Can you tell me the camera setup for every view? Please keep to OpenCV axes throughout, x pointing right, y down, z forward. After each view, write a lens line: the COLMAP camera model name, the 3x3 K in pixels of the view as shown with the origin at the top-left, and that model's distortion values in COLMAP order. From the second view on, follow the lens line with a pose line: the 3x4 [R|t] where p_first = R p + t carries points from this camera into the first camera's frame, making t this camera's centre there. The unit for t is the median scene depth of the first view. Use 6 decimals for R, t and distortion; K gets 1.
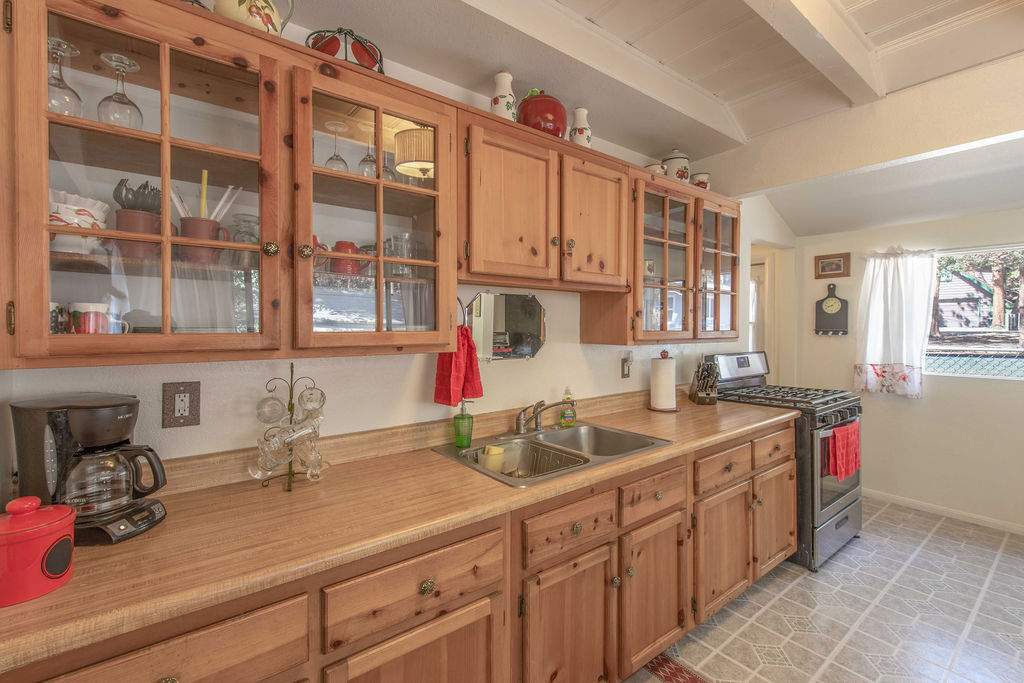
lens RADIAL K [[458.9, 0, 512.3], [0, 458.9, 334.0], [0, 0, 1]] dist [-0.000103, 0.000002]
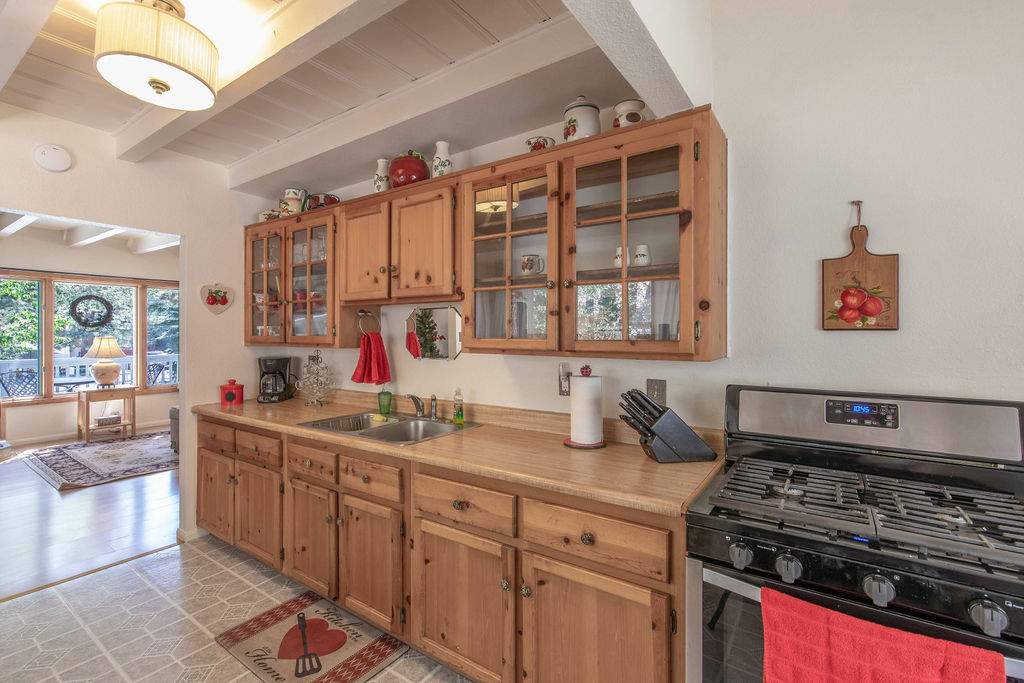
lens RADIAL K [[458.9, 0, 513.2], [0, 458.9, 336.7], [0, 0, 1]] dist [-0.000103, 0.000002]
pose [[0.293585, 0.004462, -0.955923, 1.417616], [-0.018790, 0.999823, -0.001103, -0.012105], [0.955748, 0.018286, 0.293617, 0.931652]]
